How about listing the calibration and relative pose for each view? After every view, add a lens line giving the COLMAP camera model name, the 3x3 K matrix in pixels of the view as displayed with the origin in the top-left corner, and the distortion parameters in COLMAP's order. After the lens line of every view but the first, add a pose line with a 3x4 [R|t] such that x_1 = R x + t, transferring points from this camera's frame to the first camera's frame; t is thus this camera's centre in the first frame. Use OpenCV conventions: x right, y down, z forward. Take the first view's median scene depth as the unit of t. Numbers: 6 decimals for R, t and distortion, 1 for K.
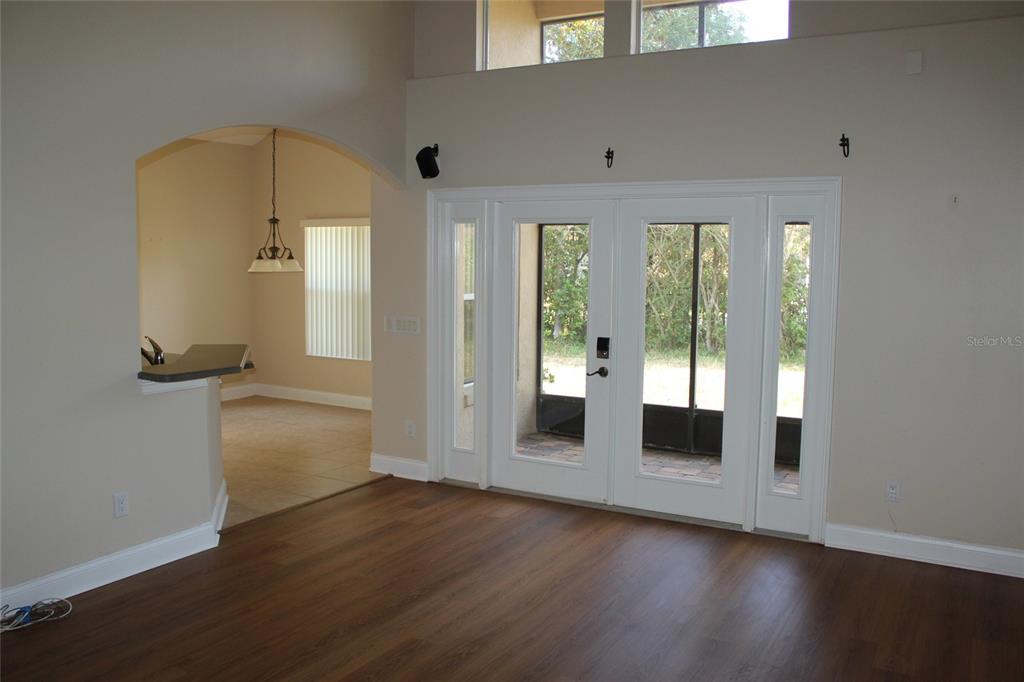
lens RADIAL K [[876.7, 0, 508.1], [0, 876.7, 342.5], [0, 0, 1]] dist [-0.157294, 0.138665]
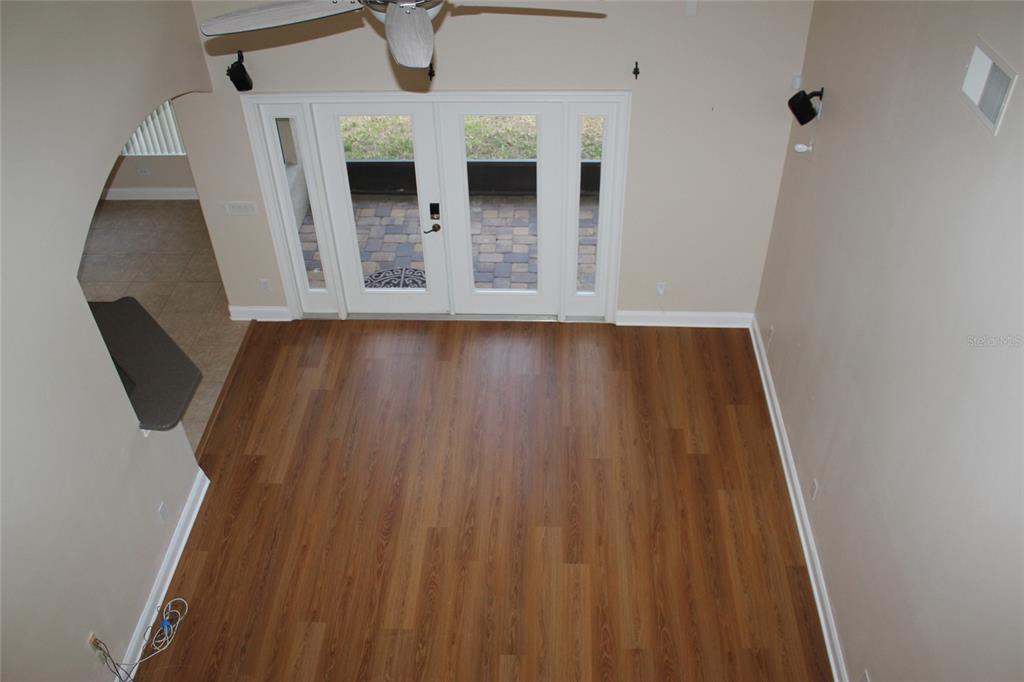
lens RADIAL K [[876.7, 0, 509.5], [0, 876.7, 339.7], [0, 0, 1]] dist [-0.157294, 0.138665]
pose [[0.886020, -0.323240, 0.332391, -0.246365], [0.078733, 0.811388, 0.579181, -0.514600], [-0.456912, -0.486996, 0.744356, -0.036657]]
